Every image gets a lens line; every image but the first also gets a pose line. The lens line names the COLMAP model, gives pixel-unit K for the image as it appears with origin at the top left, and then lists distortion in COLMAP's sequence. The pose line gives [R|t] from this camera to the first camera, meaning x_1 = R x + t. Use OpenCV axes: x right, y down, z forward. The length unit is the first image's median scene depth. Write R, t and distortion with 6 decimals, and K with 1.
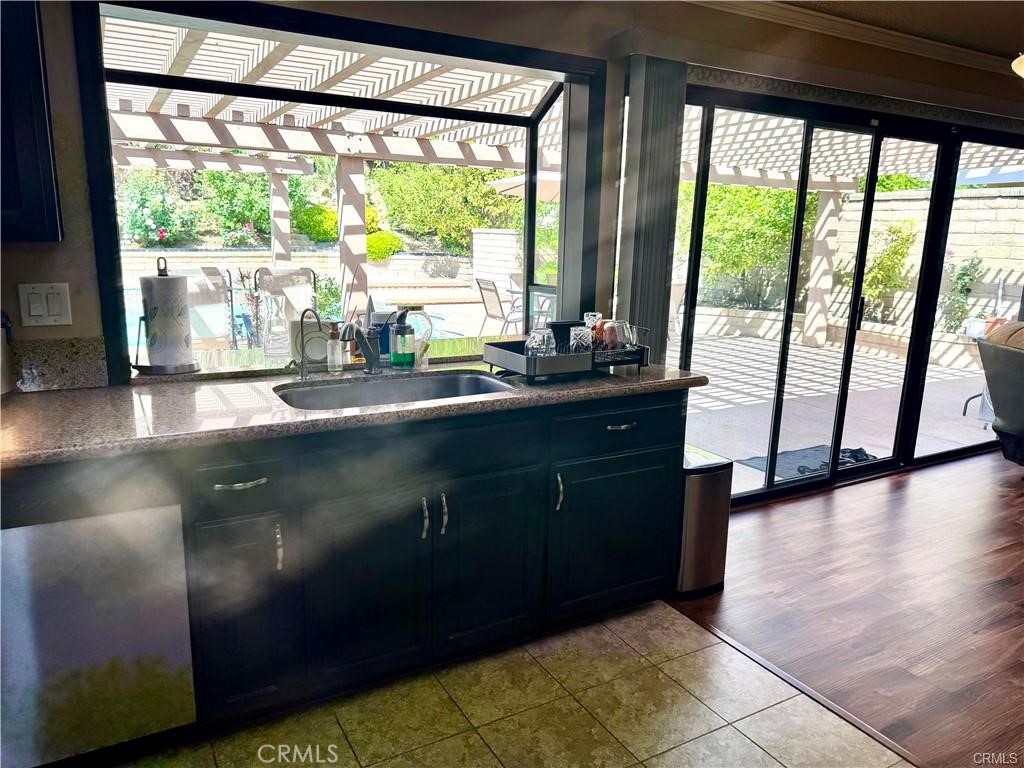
lens RADIAL K [[729.0, 0, 507.1], [0, 729.0, 395.3], [0, 0, 1]] dist [0.061501, -0.061854]
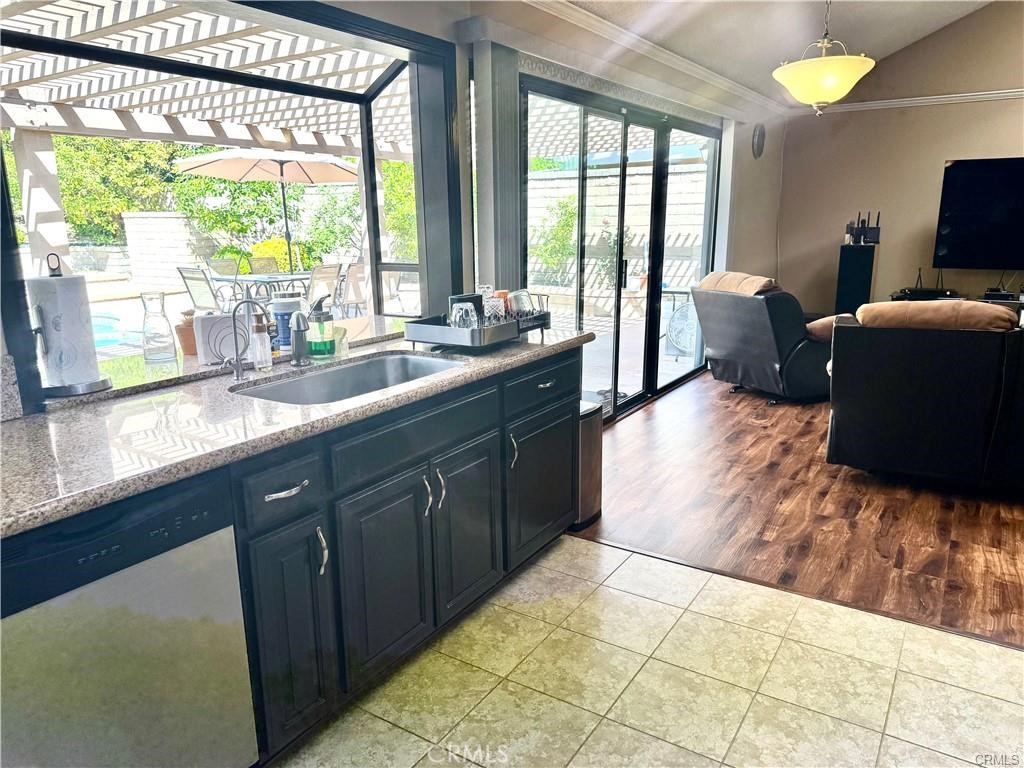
lens RADIAL K [[729.0, 0, 502.2], [0, 729.0, 394.6], [0, 0, 1]] dist [0.061501, -0.061854]
pose [[0.888649, -0.141839, 0.436102, -0.257015], [0.130933, 0.989857, 0.055139, -0.007225], [-0.439499, 0.008101, 0.898206, 0.024890]]
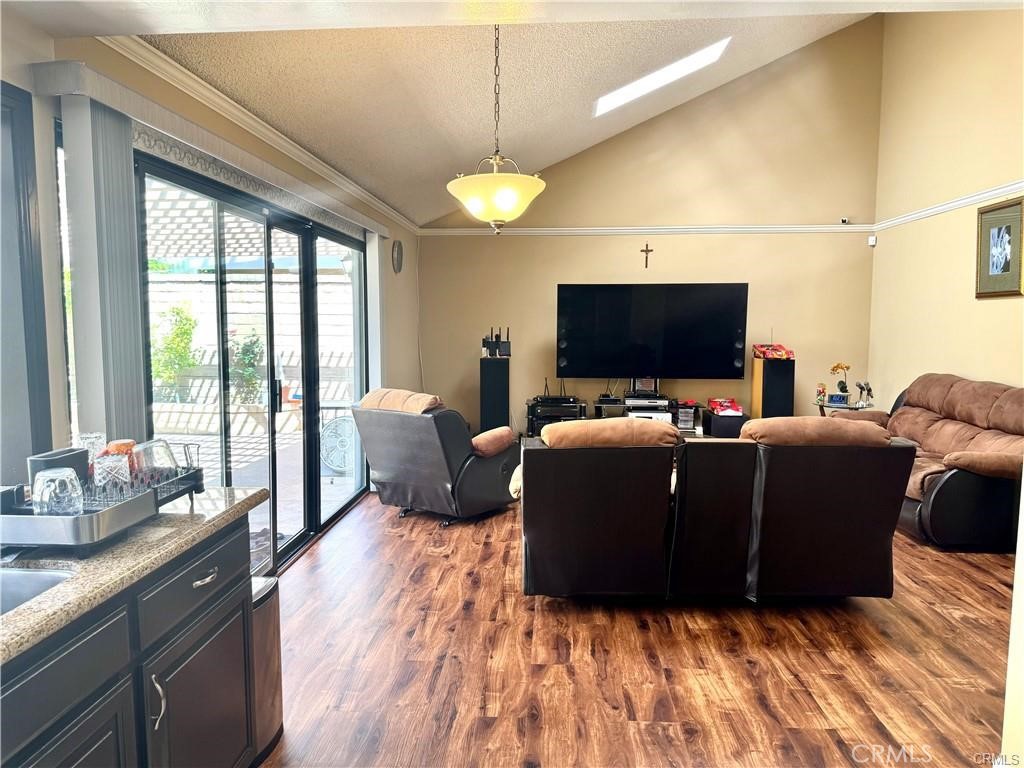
lens RADIAL K [[729.0, 0, 514.1], [0, 729.0, 384.7], [0, 0, 1]] dist [0.061501, -0.061854]
pose [[0.547816, -0.095686, 0.831109, -0.185968], [0.192061, 0.981289, -0.013618, -0.052732], [-0.814255, 0.167083, 0.555943, 0.189840]]
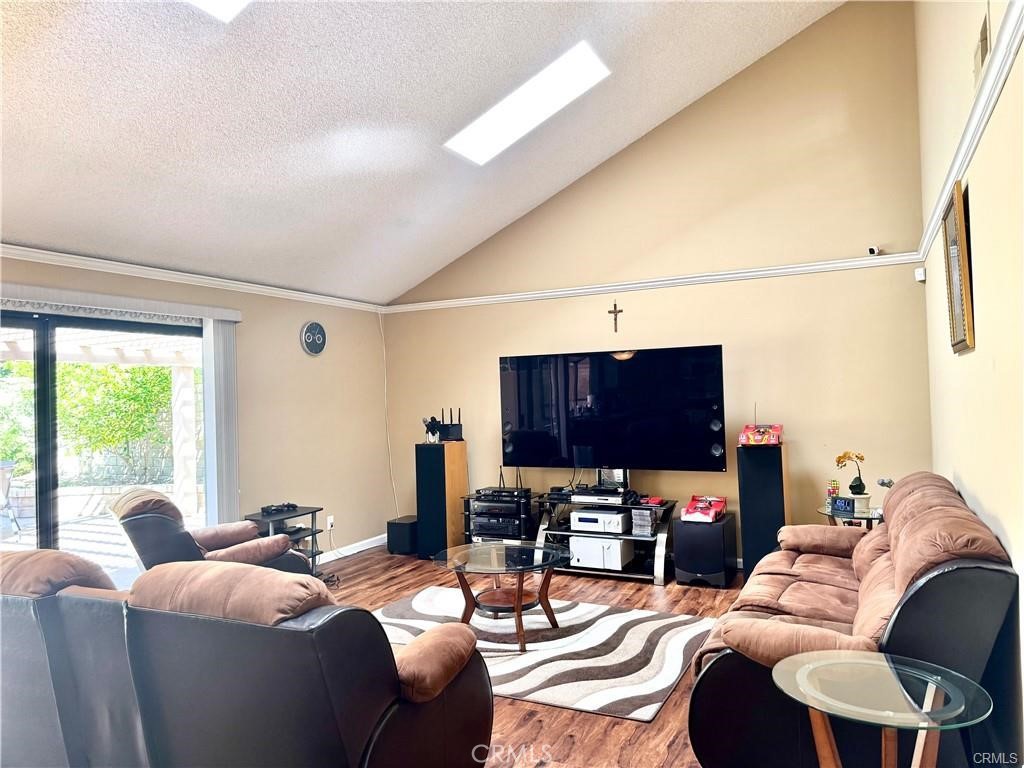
lens RADIAL K [[729.0, 0, 520.1], [0, 729.0, 355.5], [0, 0, 1]] dist [0.061501, -0.061854]
pose [[0.838932, -0.016450, 0.543987, 0.655363], [0.164890, 0.960246, -0.225253, 0.065025], [-0.518656, 0.278670, 0.808294, -0.260654]]
